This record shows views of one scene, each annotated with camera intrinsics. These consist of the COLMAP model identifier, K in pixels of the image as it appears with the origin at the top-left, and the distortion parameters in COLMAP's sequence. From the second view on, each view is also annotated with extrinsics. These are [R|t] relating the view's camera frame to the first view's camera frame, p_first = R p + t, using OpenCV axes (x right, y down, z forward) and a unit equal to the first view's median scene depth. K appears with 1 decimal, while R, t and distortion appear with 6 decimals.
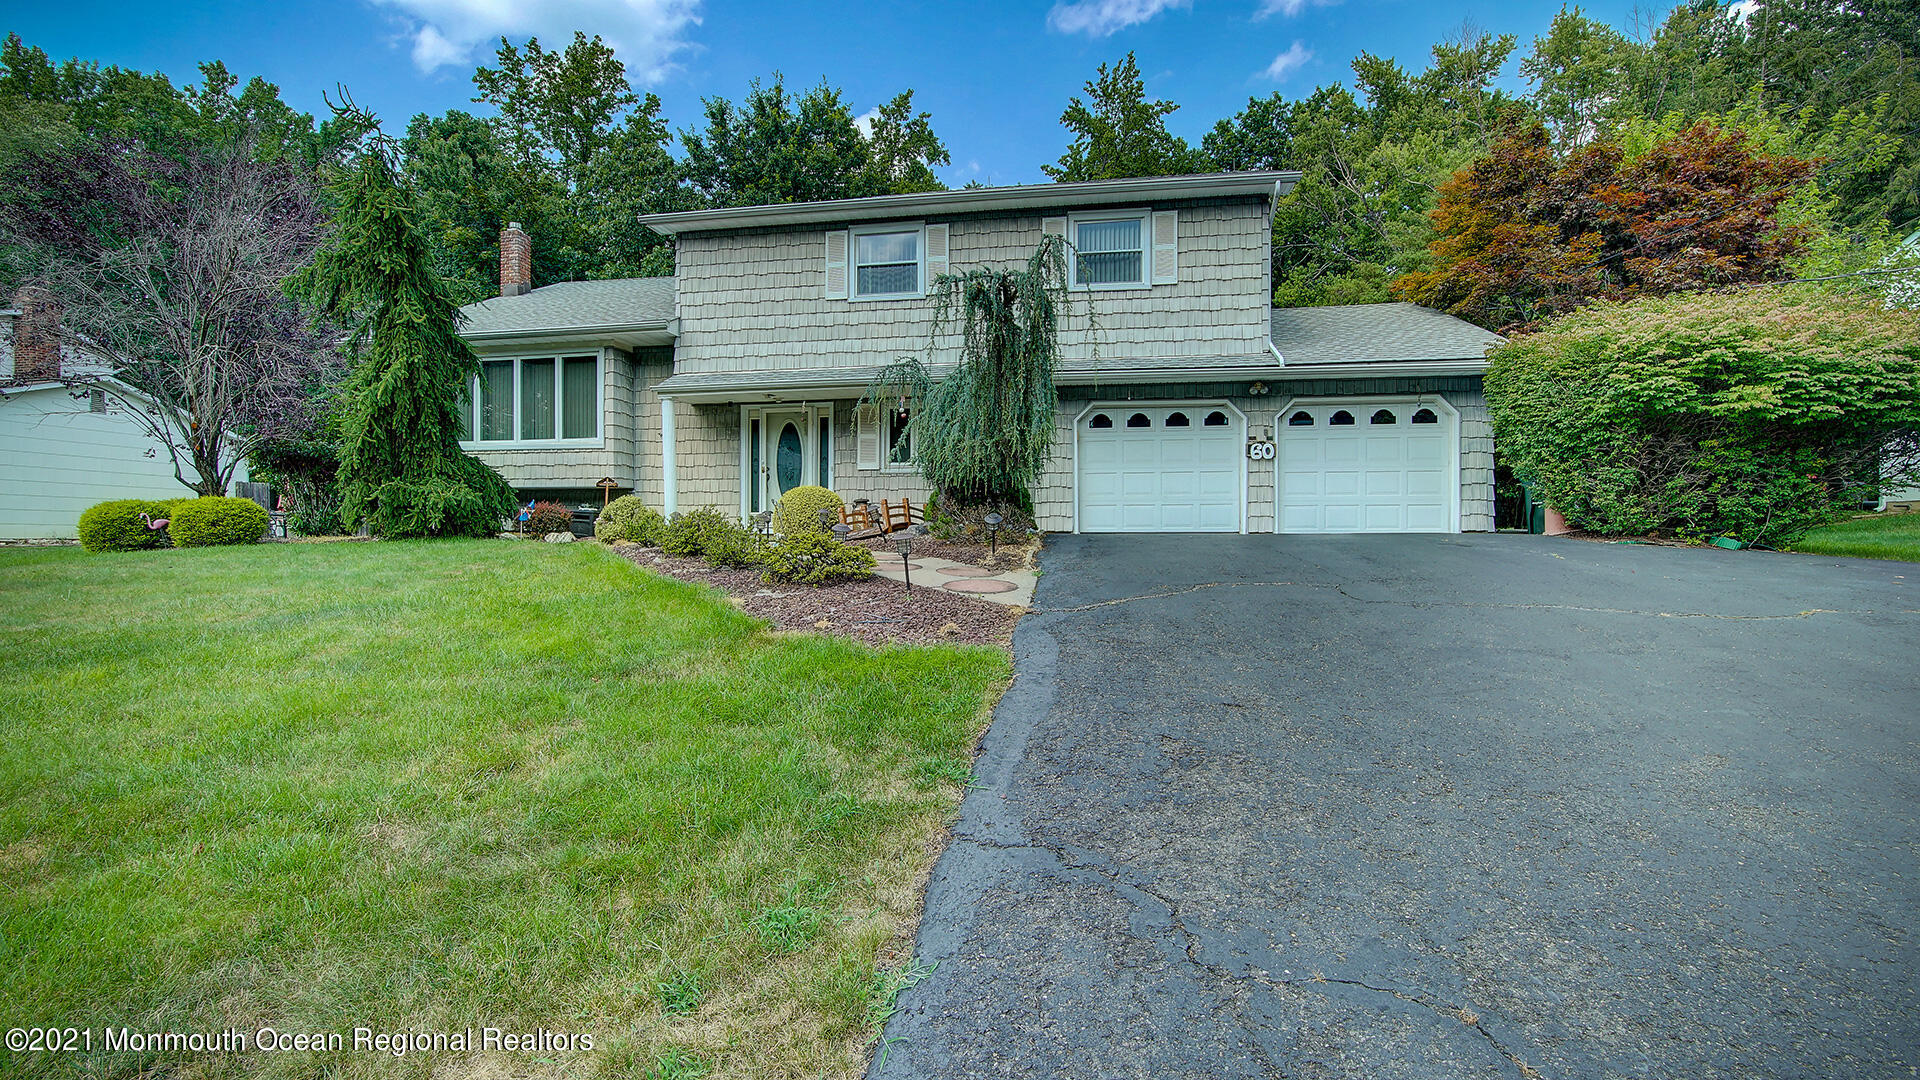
lens RADIAL K [[853.1, 0, 961.8], [0, 853.1, 542.9], [0, 0, 1]] dist [-0.034770, 0.006878]
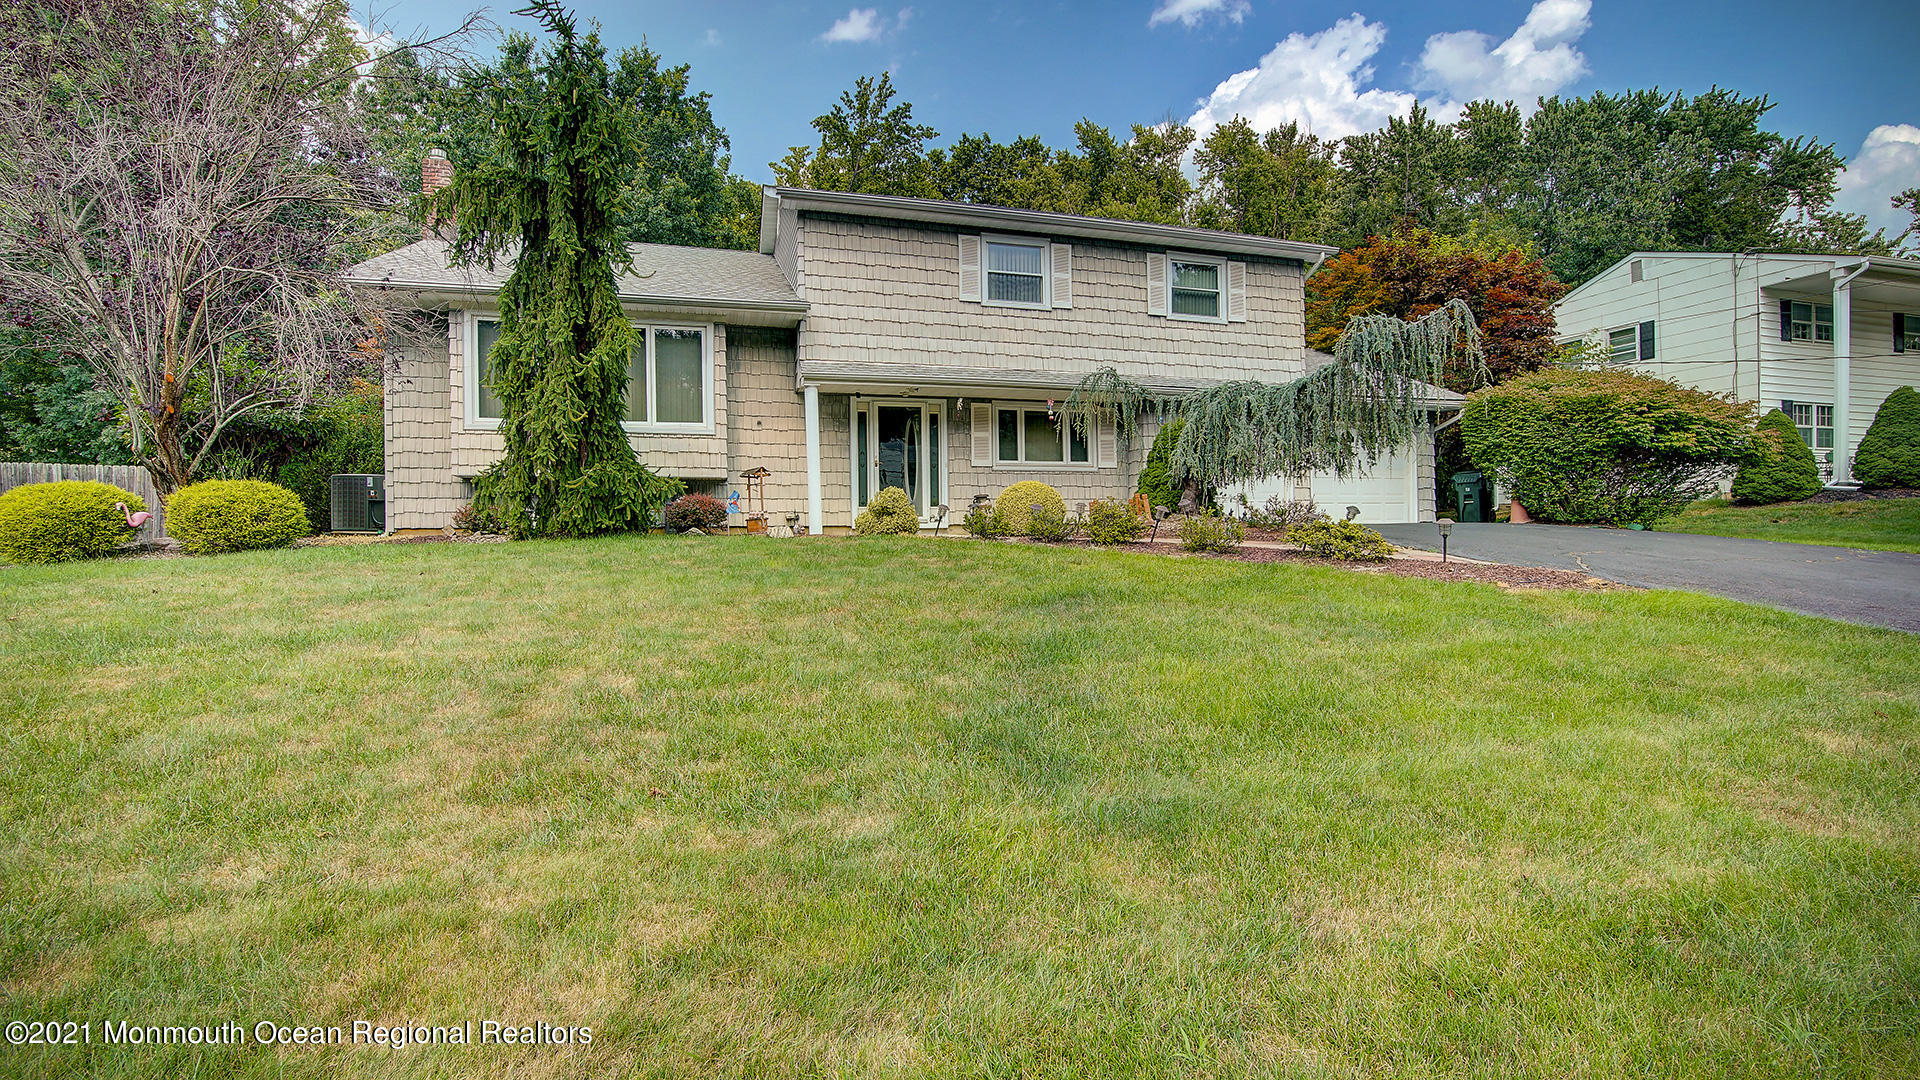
lens RADIAL K [[853.1, 0, 961.7], [0, 853.1, 542.3], [0, 0, 1]] dist [-0.034770, 0.006878]
pose [[0.894556, -0.014070, 0.446733, -0.624716], [0.015579, 0.999879, 0.000295, 0.006516], [-0.446683, 0.006696, 0.894667, 0.079330]]
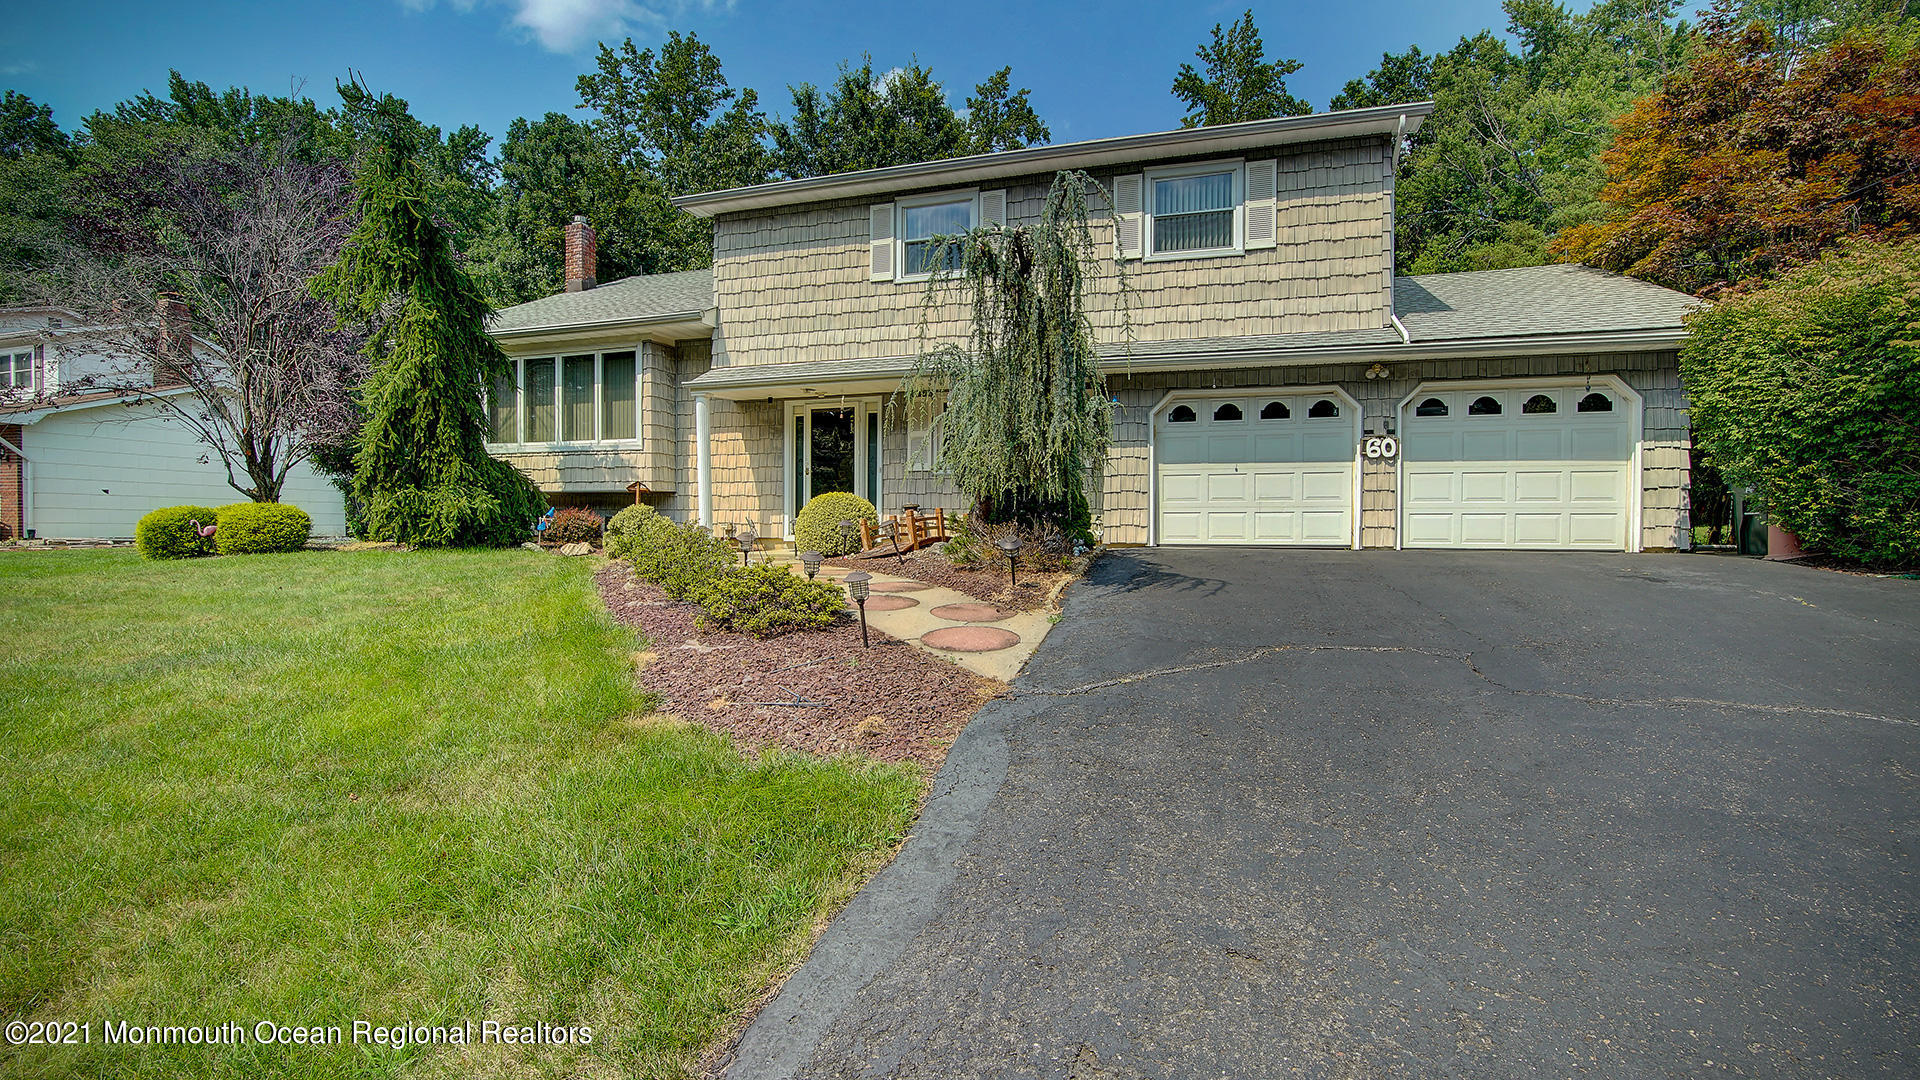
lens RADIAL K [[853.1, 0, 963.9], [0, 853.1, 542.7], [0, 0, 1]] dist [-0.034770, 0.006878]
pose [[0.990927, 0.005862, -0.134275, 0.059722], [-0.004431, 0.999930, 0.010957, -0.021879], [0.134330, -0.010263, 0.990883, 0.124371]]
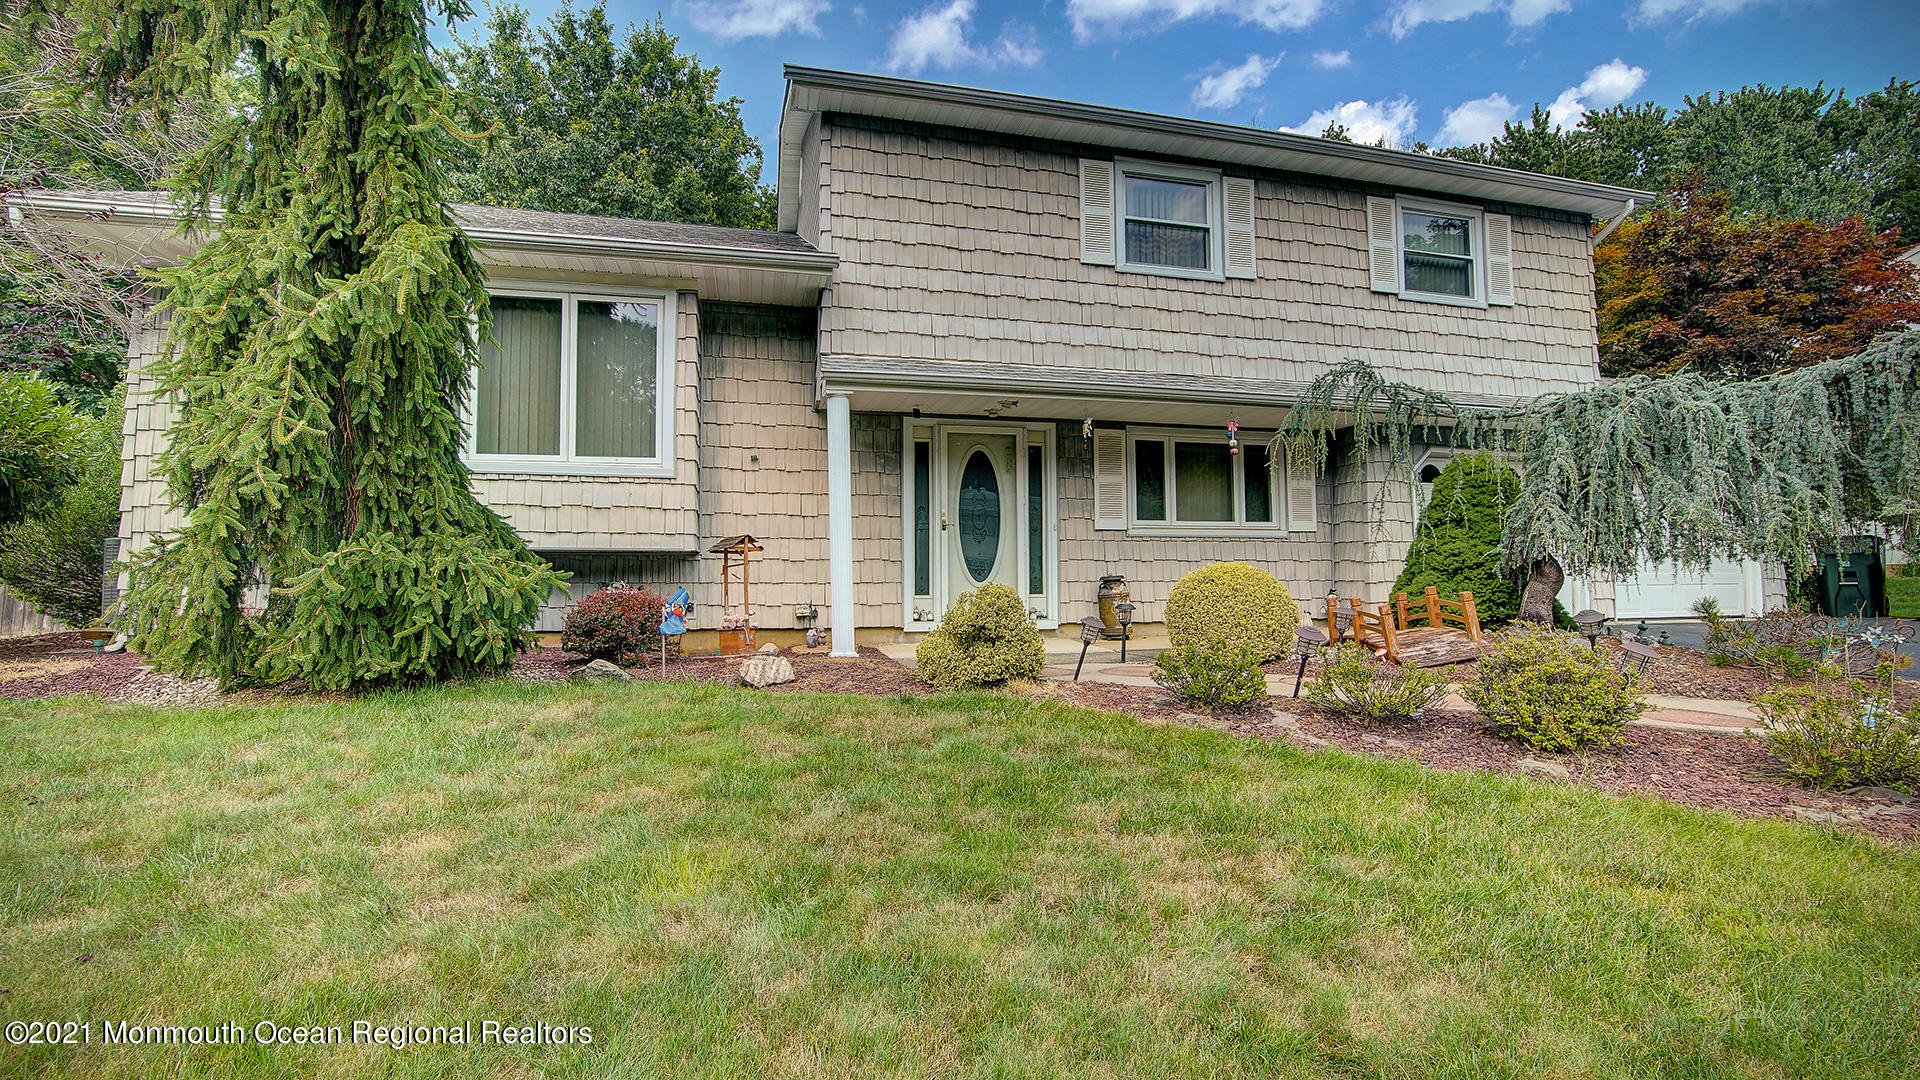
lens RADIAL K [[853.1, 0, 961.2], [0, 853.1, 545.3], [0, 0, 1]] dist [-0.034770, 0.006878]
pose [[0.914838, 0.013073, 0.403608, -0.497323], [0.008676, 0.998609, -0.052013, -0.042994], [-0.403727, 0.051085, 0.913452, 0.469305]]
